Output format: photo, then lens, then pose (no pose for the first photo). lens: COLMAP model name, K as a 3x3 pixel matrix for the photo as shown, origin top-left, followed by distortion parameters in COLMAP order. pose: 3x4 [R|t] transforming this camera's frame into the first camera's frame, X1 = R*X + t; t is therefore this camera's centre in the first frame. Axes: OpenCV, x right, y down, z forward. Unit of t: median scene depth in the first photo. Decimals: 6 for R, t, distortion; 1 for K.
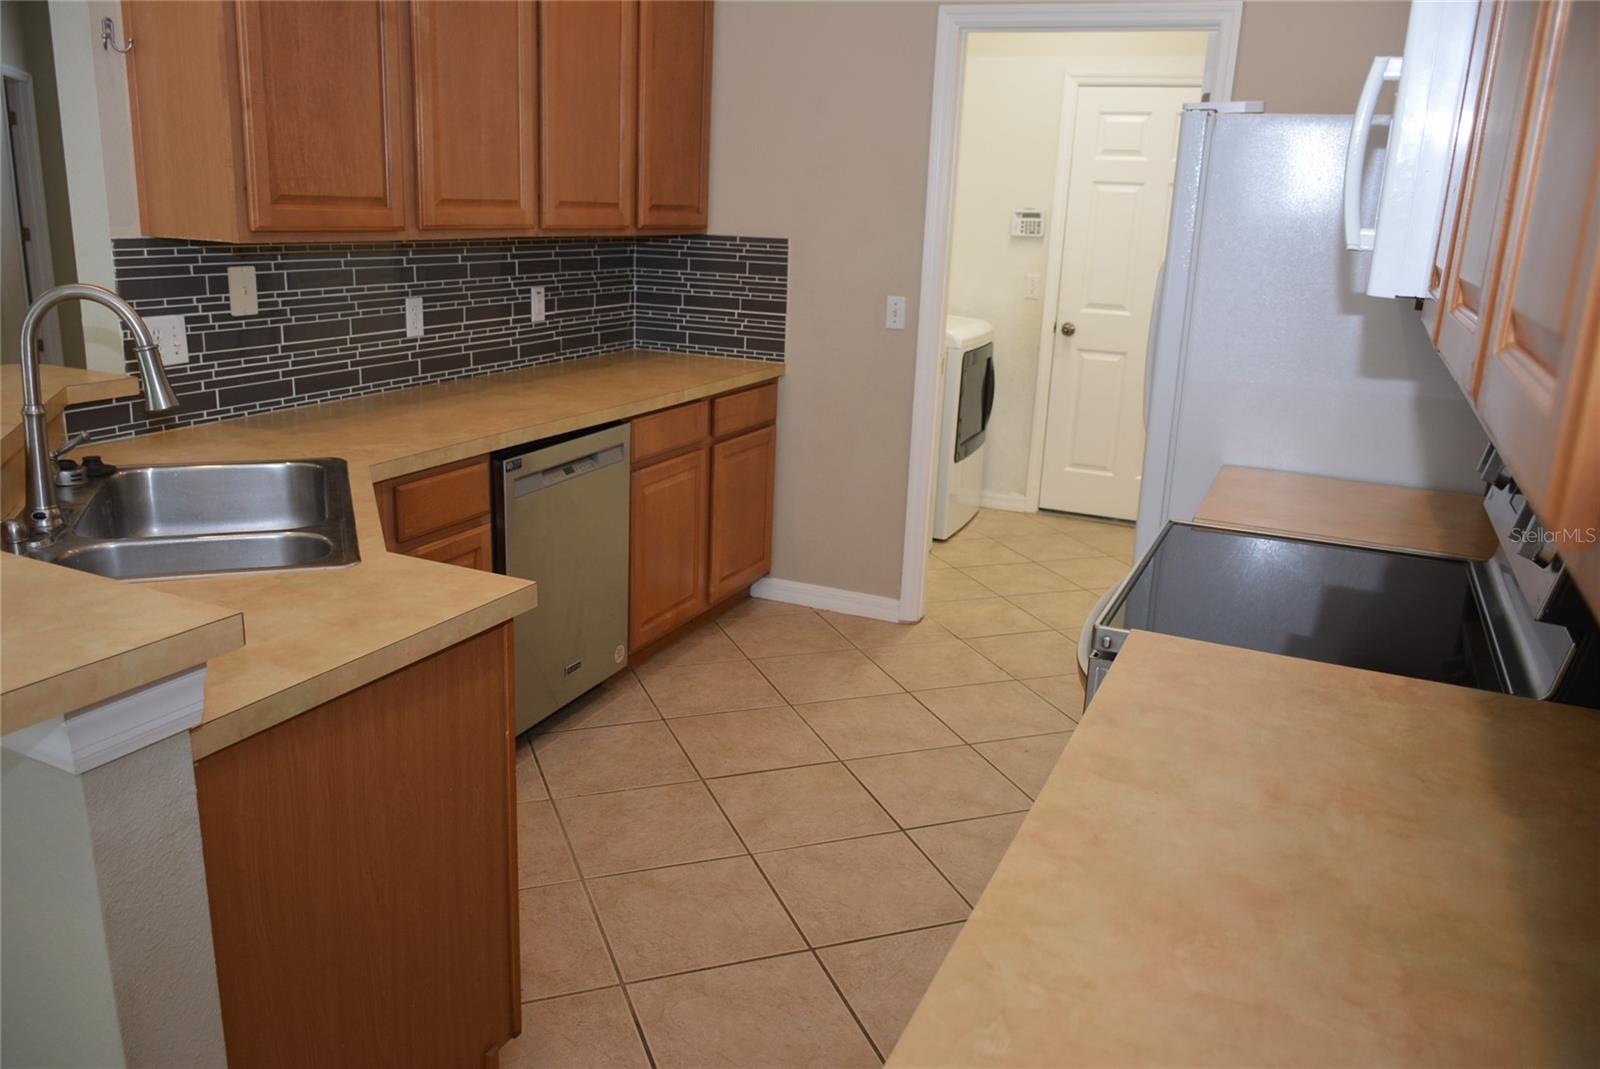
lens RADIAL K [[1229.0, 0, 798.8], [0, 1229.0, 542.1], [0, 0, 1]] dist [-0.027515, 0.002115]
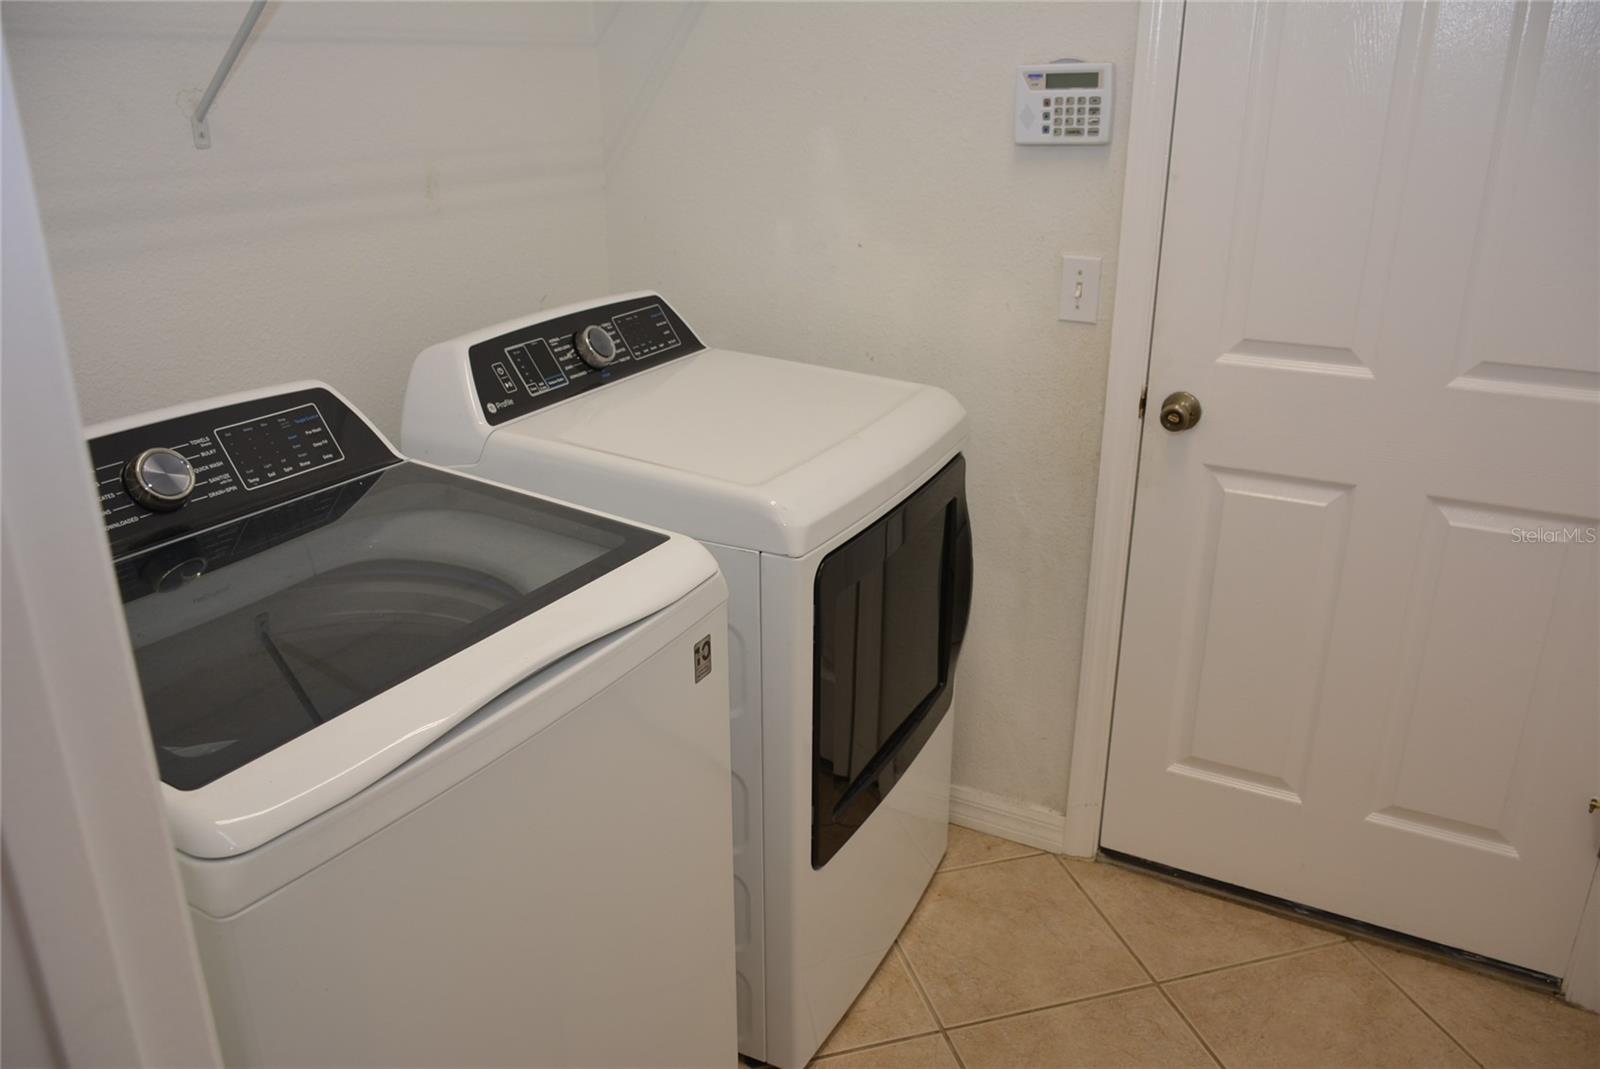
lens RADIAL K [[1229.0, 0, 798.8], [0, 1229.0, 542.1], [0, 0, 1]] dist [-0.027515, 0.002115]
pose [[0.995003, -0.006733, -0.099614, 0.196634], [0.015942, 0.995637, 0.091939, -0.229528], [0.098560, -0.093068, 0.990770, 0.862667]]
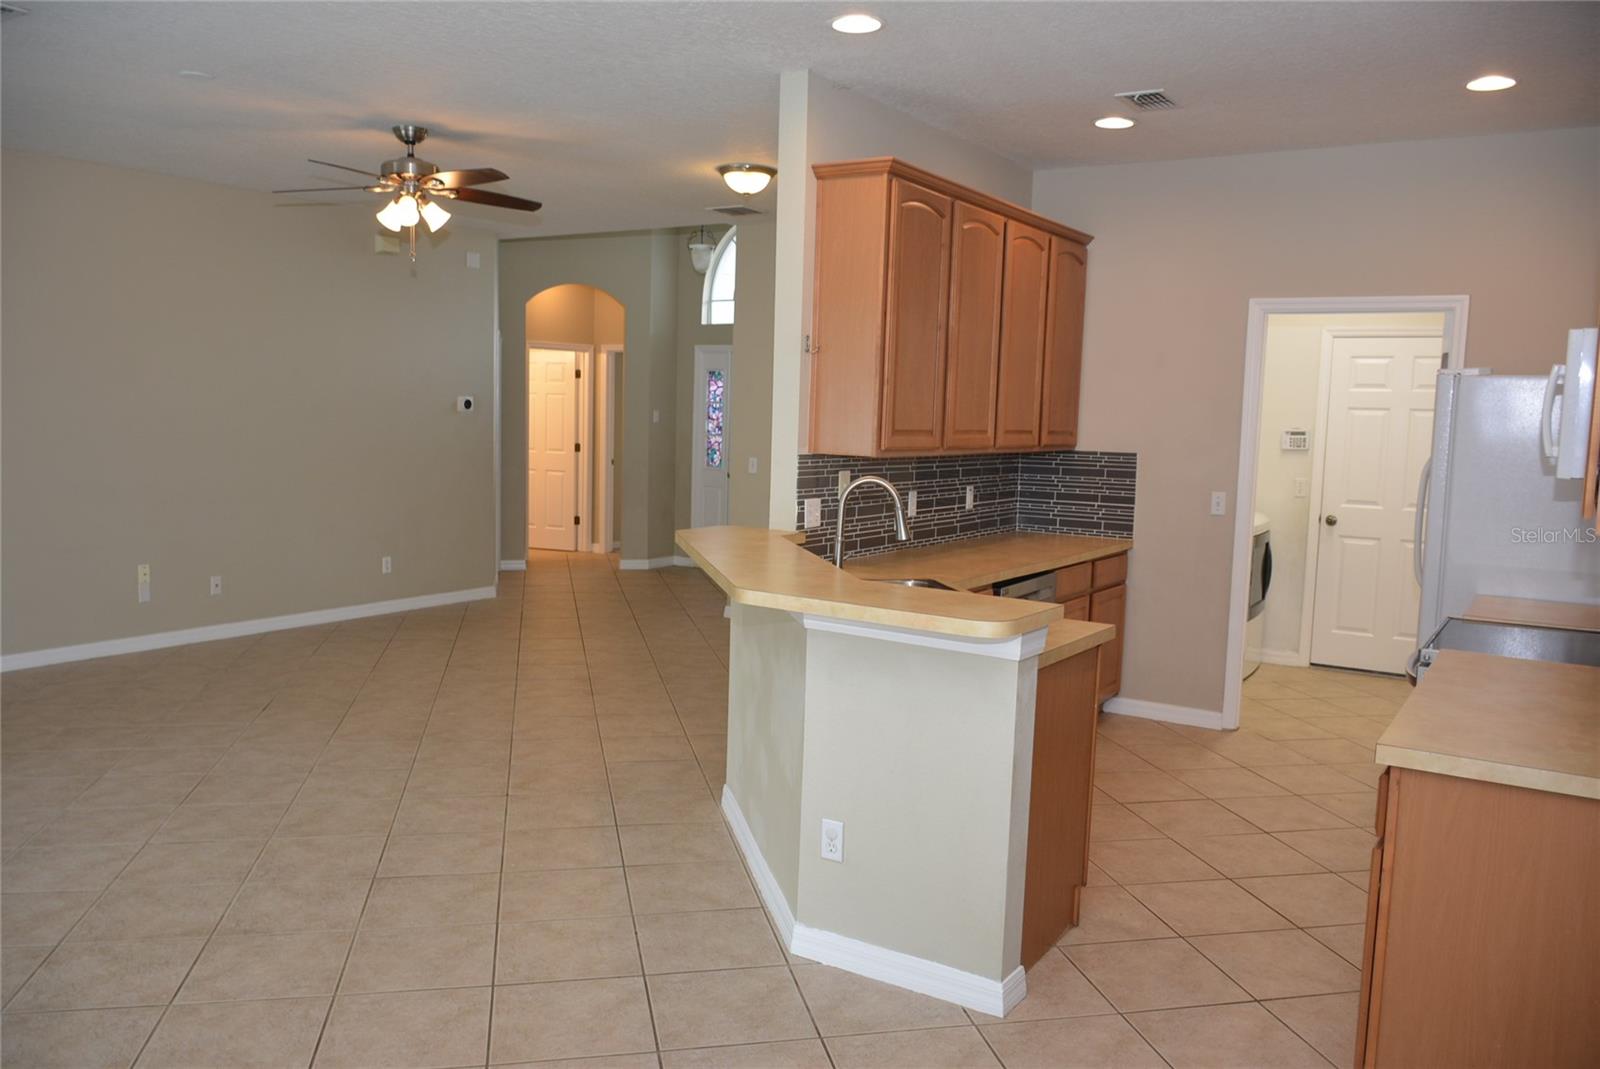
lens RADIAL K [[1229.0, 0, 798.8], [0, 1229.0, 542.1], [0, 0, 1]] dist [-0.027515, 0.002115]
pose [[0.987832, 0.003019, -0.155493, -0.172968], [-0.029288, 0.985534, -0.166929, 0.102808], [0.152739, 0.169452, 0.973631, -0.423944]]
